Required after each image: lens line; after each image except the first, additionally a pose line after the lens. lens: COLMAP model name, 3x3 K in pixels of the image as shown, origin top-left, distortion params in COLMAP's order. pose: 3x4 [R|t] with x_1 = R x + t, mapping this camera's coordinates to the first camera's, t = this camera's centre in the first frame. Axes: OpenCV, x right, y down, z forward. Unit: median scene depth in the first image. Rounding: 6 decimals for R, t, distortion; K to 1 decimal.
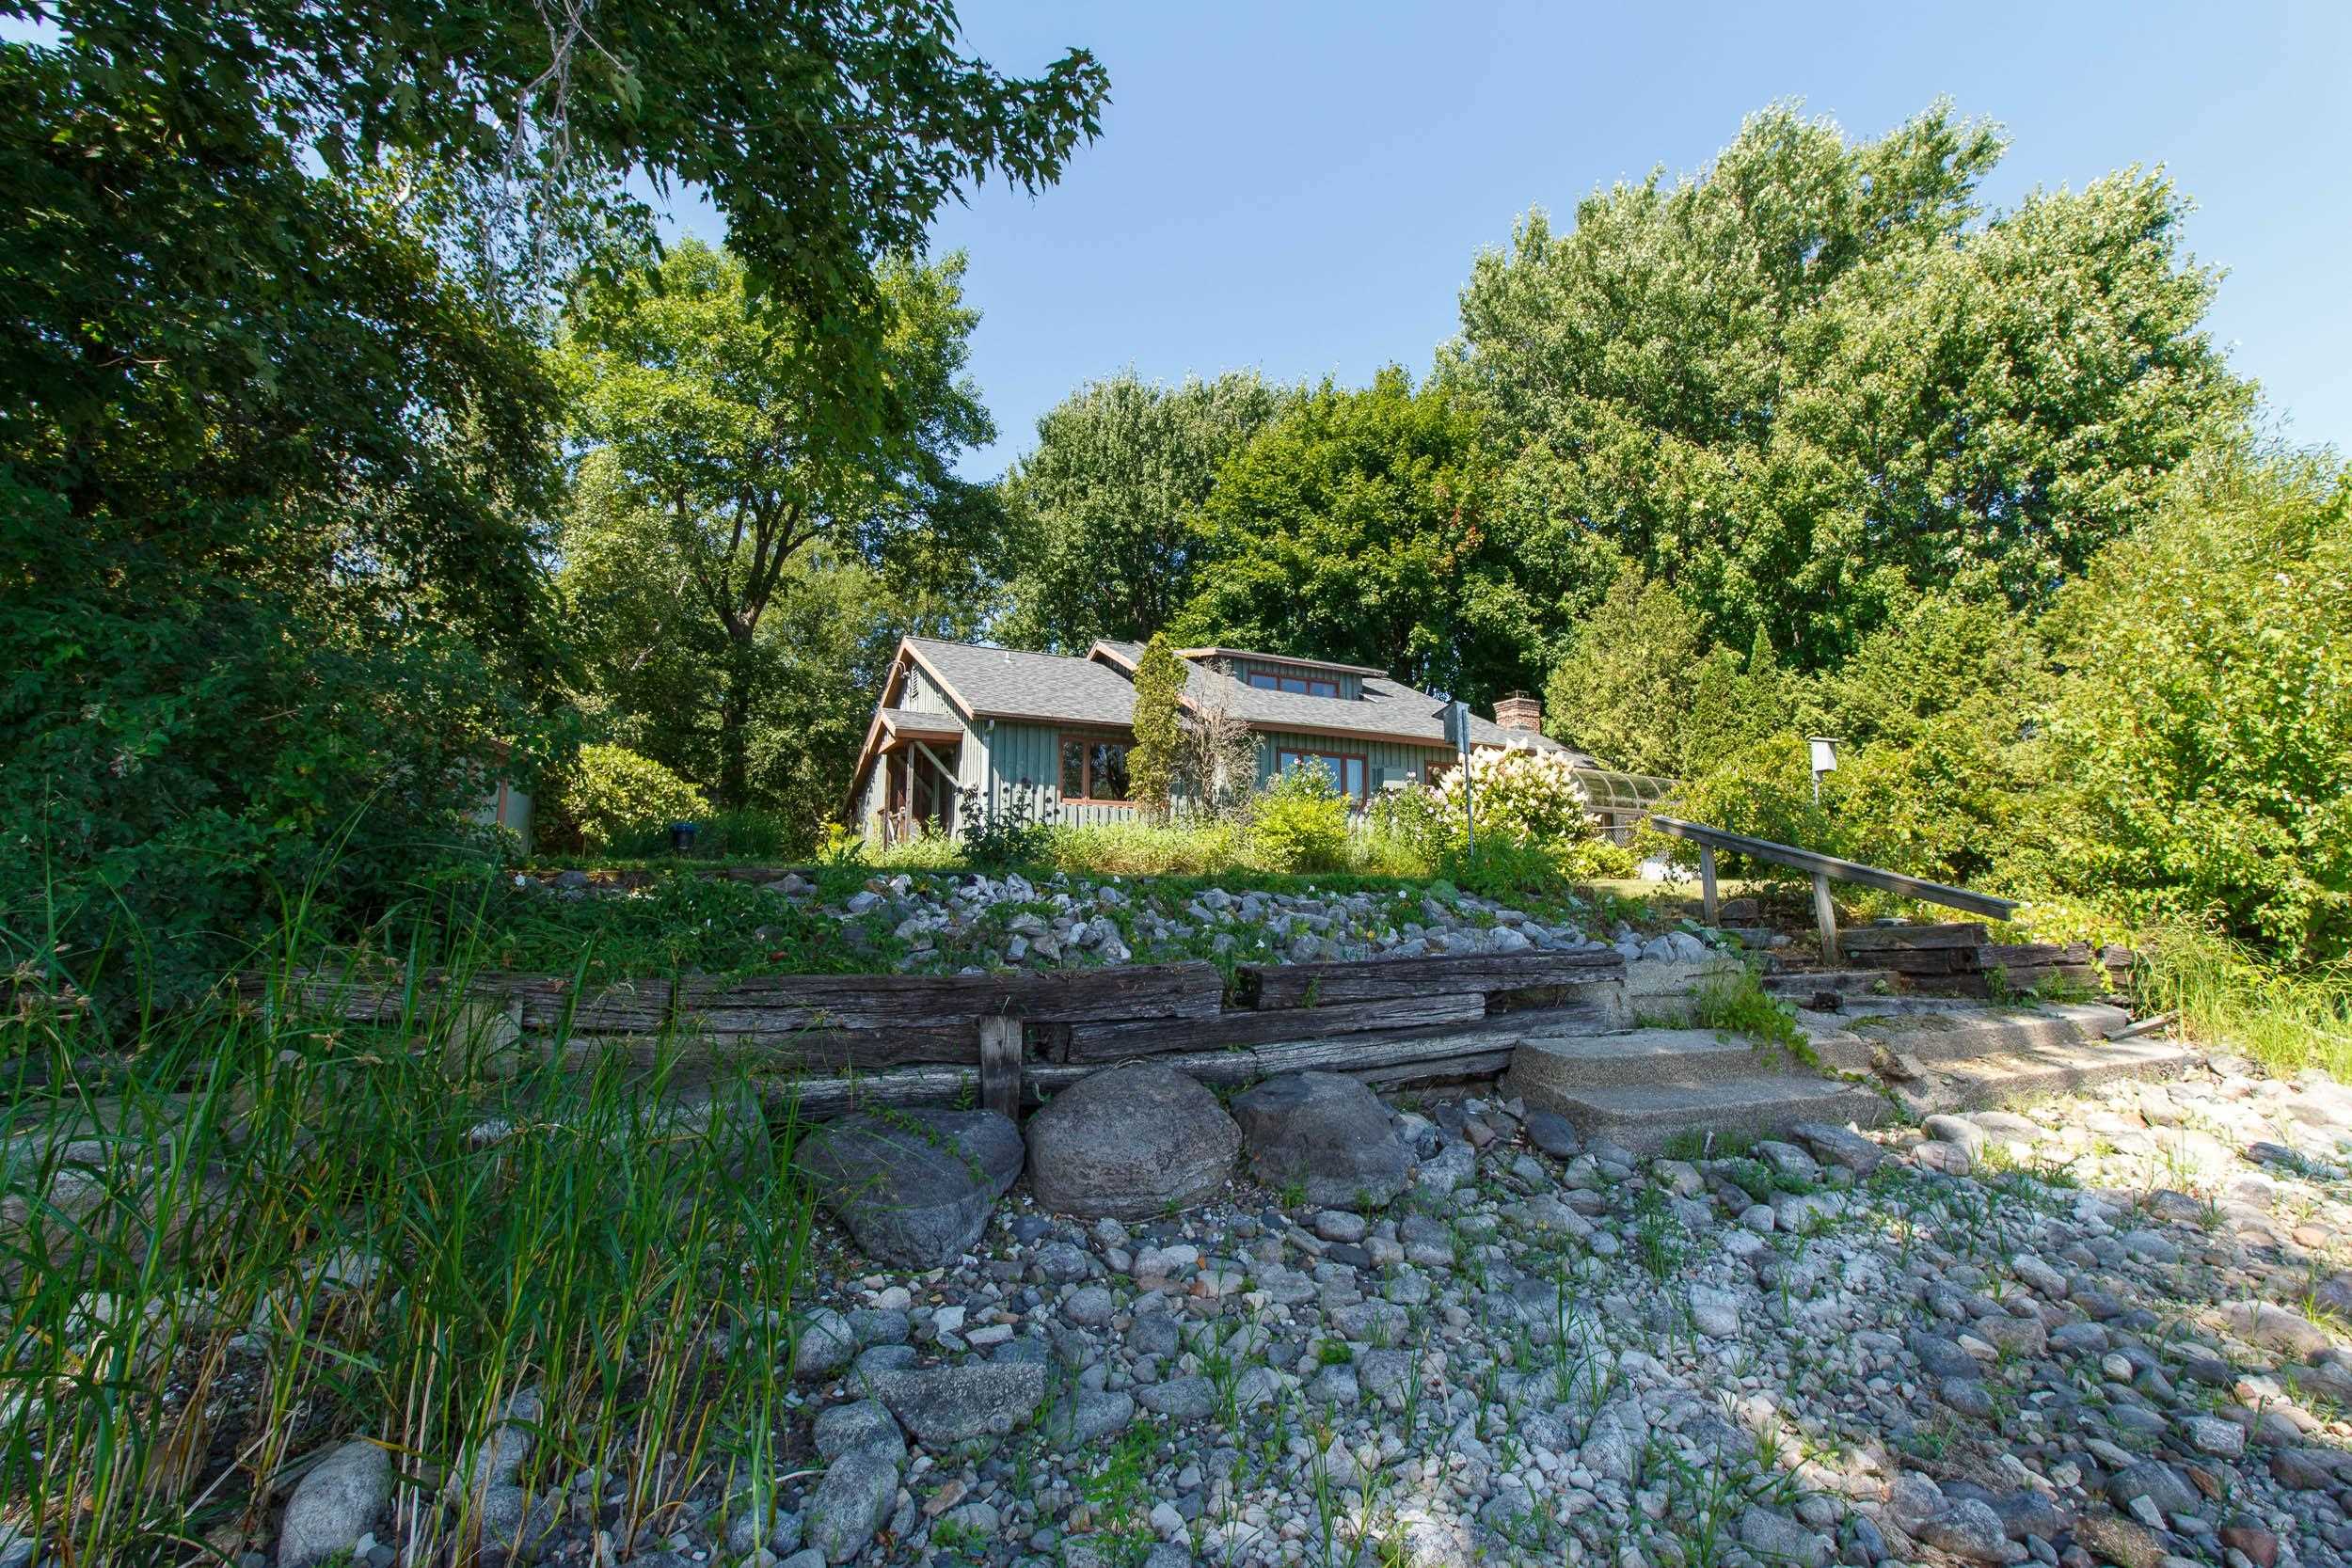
lens RADIAL K [[1088.8, 0, 1184.2], [0, 1088.8, 769.7], [0, 0, 1]] dist [0.001277, 0.000677]
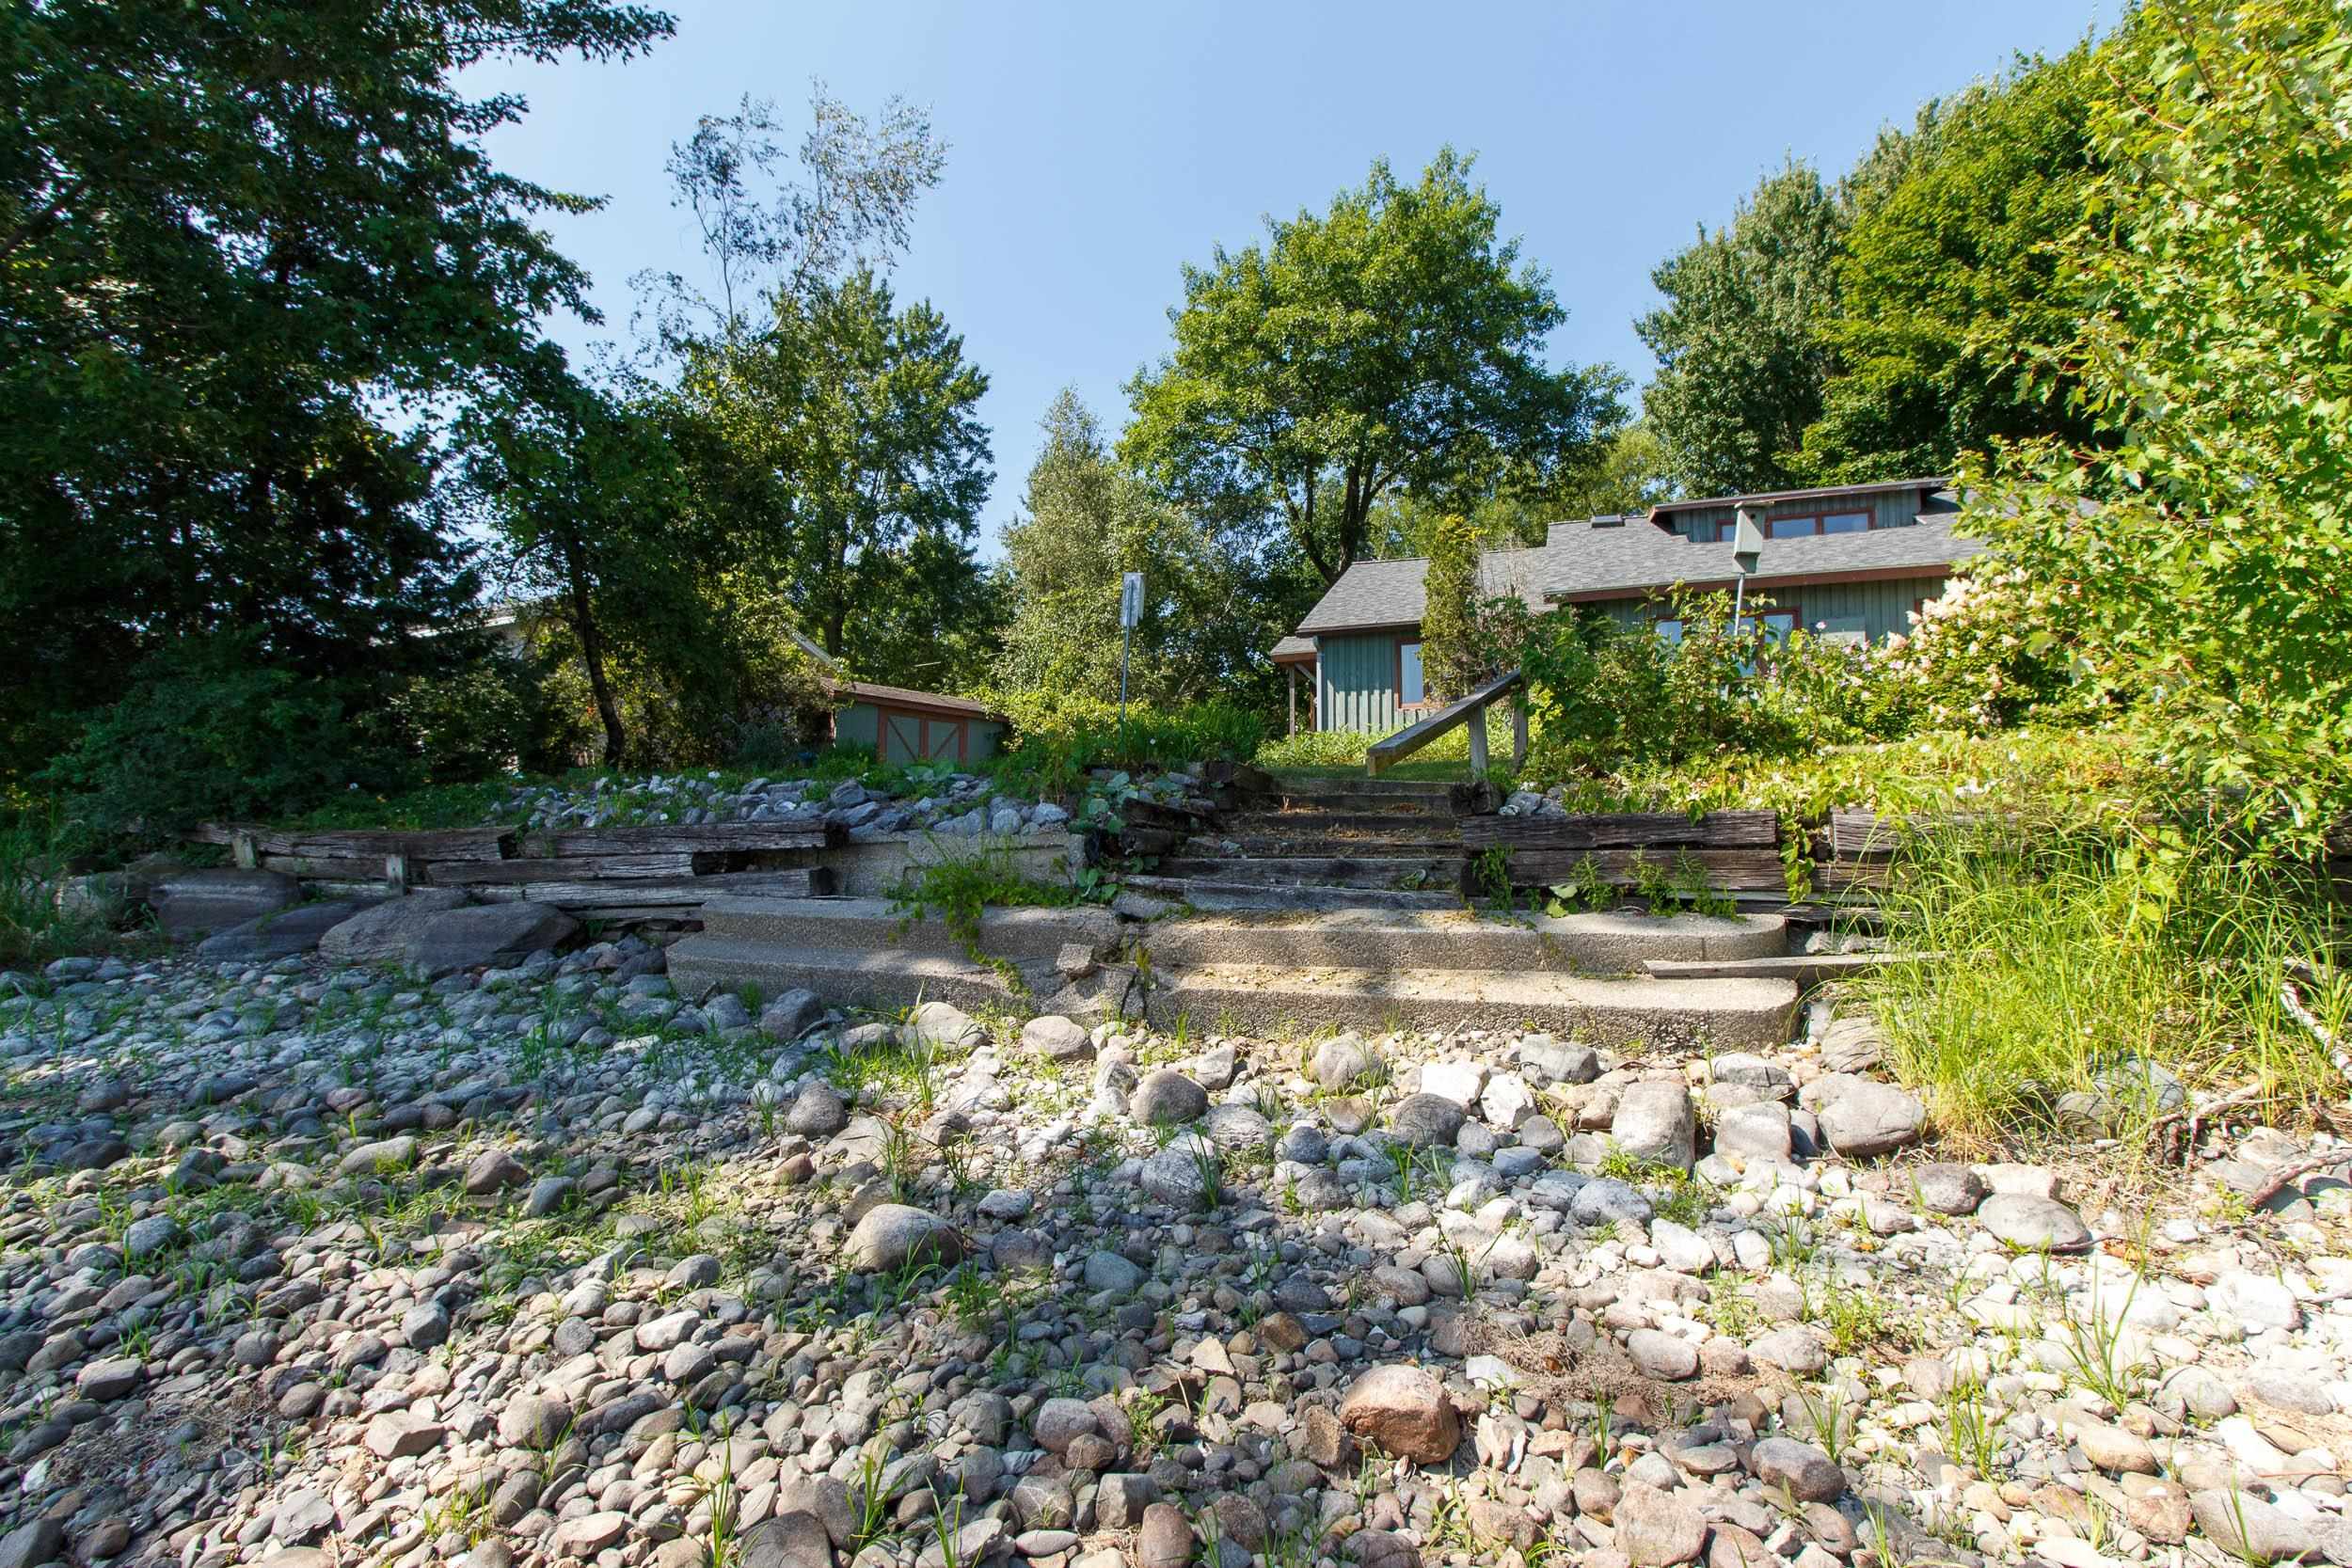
lens RADIAL K [[1088.8, 0, 1184.2], [0, 1088.8, 769.7], [0, 0, 1]] dist [0.001277, 0.000677]
pose [[0.668569, -0.053320, -0.741736, 0.316023], [0.100091, 0.994802, 0.018706, 0.030478], [0.736883, -0.086748, 0.670431, 0.127534]]
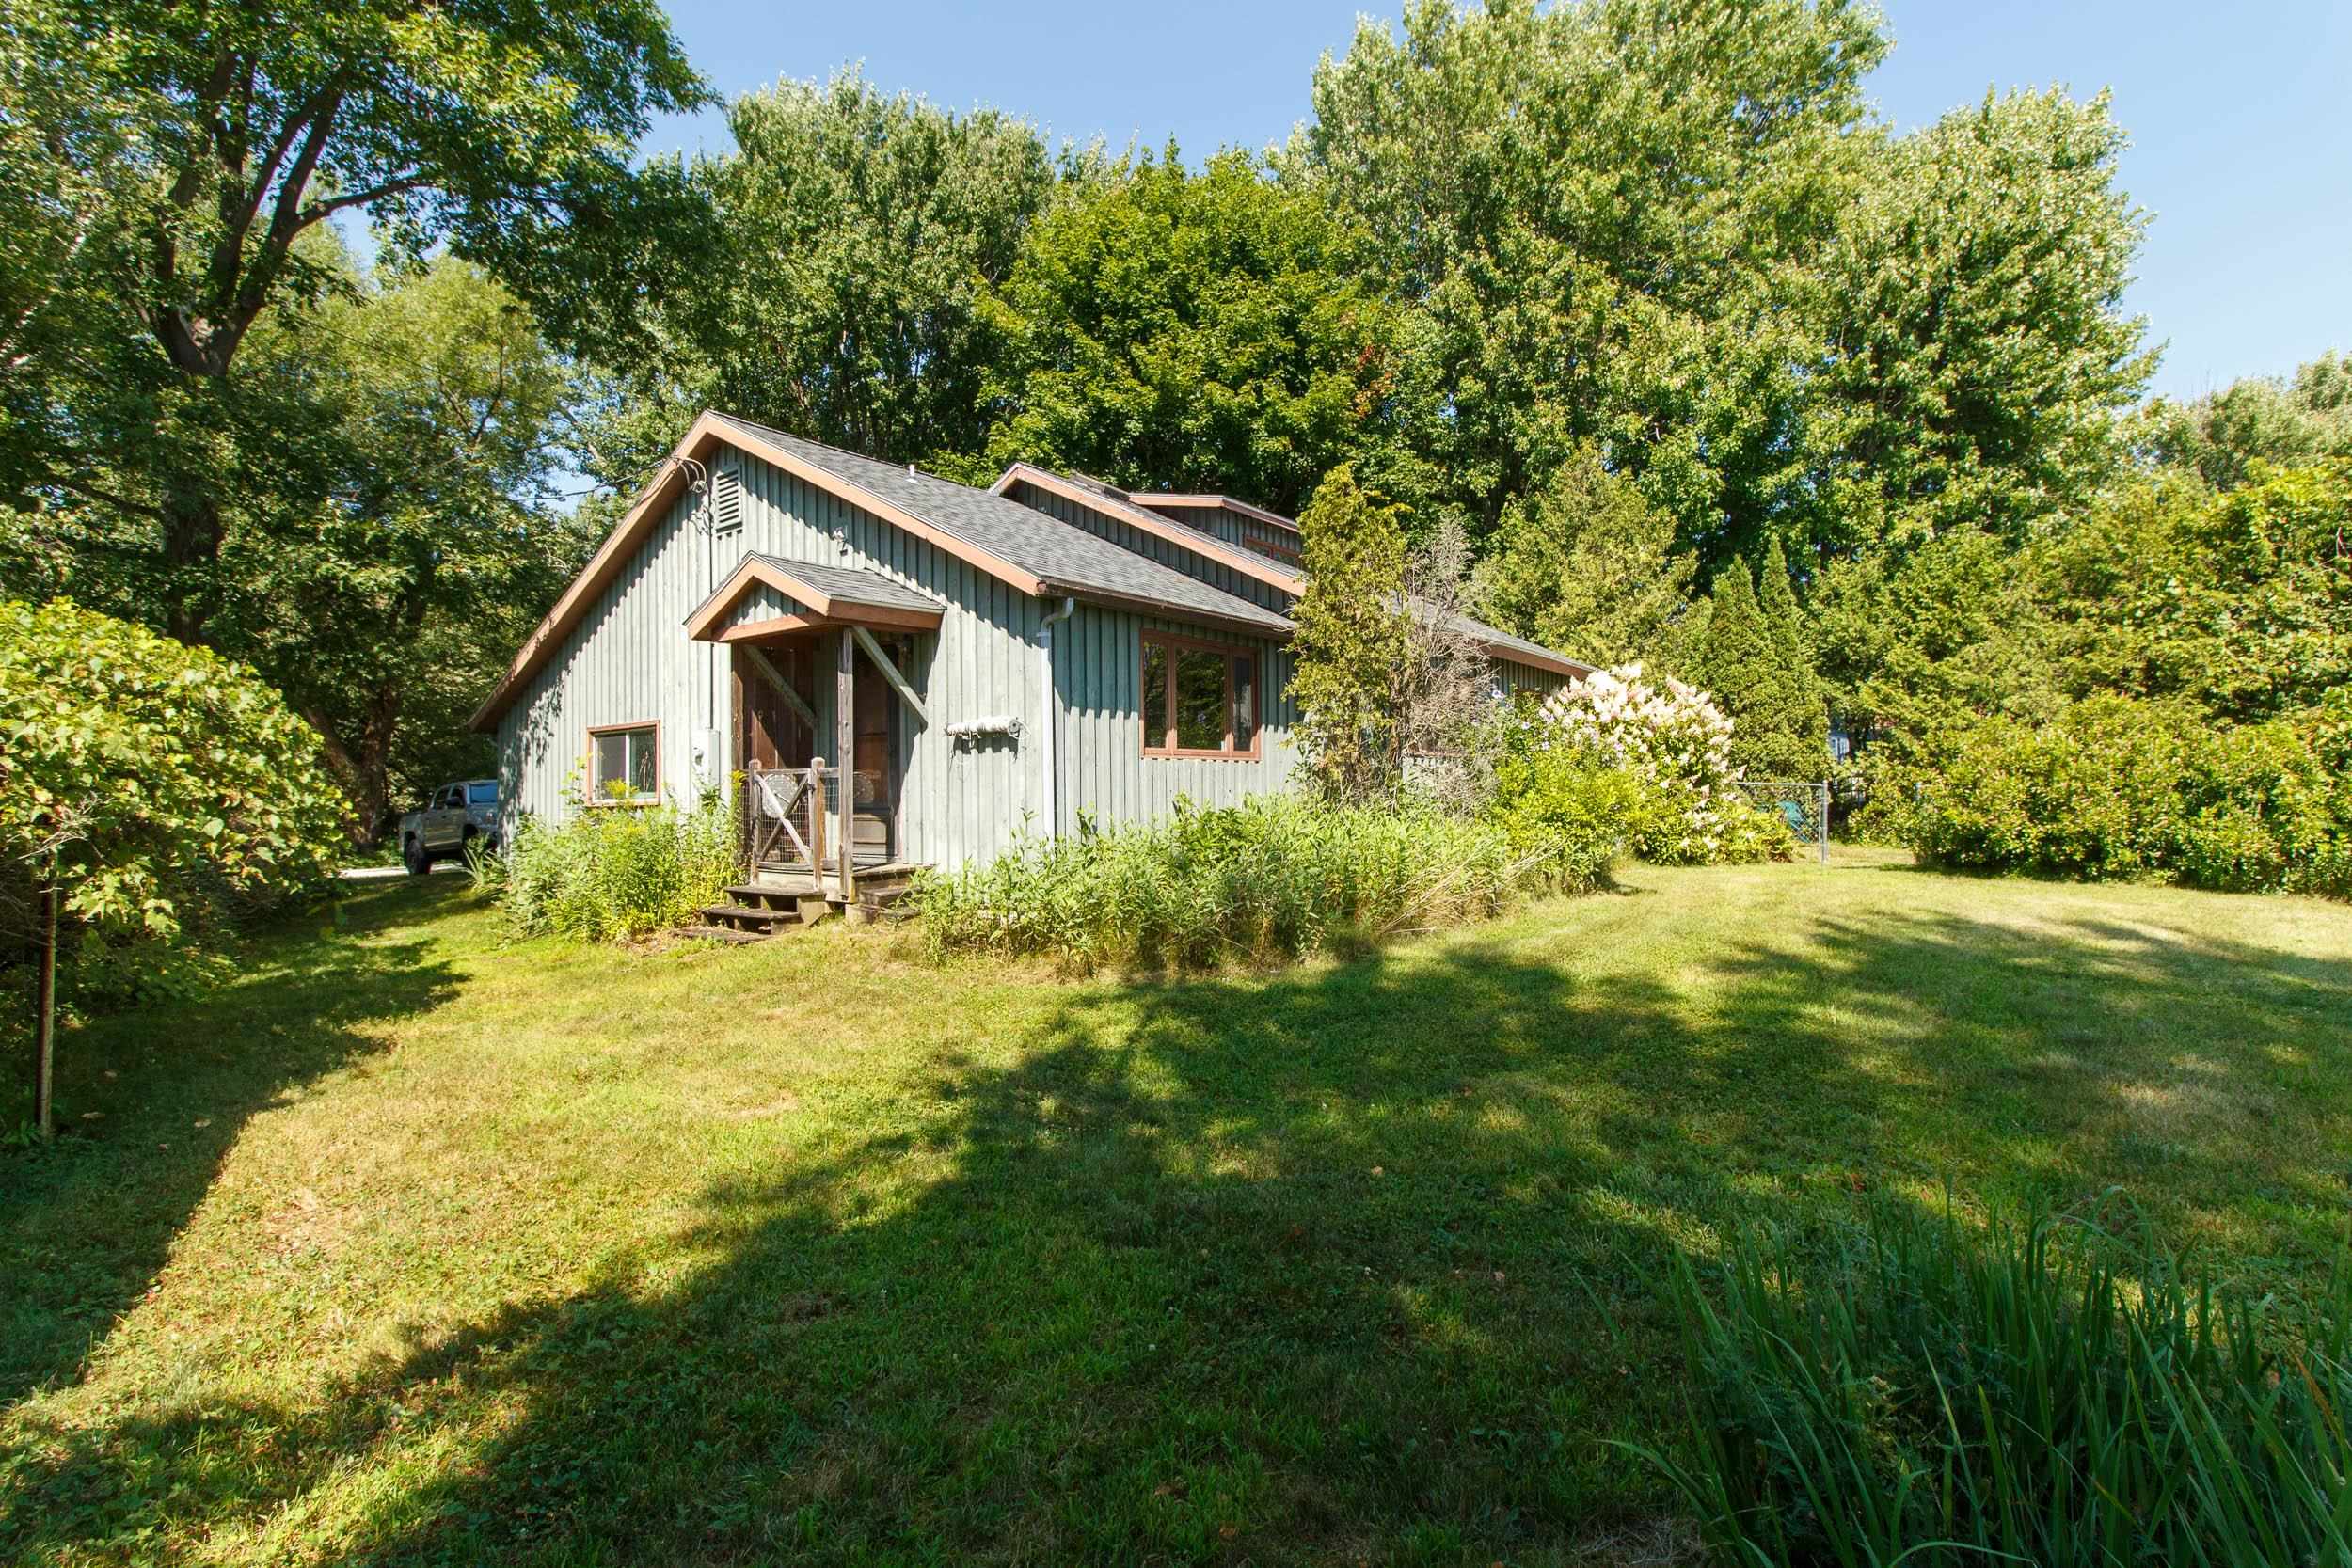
lens RADIAL K [[1088.8, 0, 1184.2], [0, 1088.8, 769.7], [0, 0, 1]] dist [0.001277, 0.000677]
pose [[0.907143, 0.000952, 0.420821, -0.219471], [-0.053328, 0.992196, 0.112712, -0.017693], [-0.417430, -0.124688, 0.900114, 0.329697]]
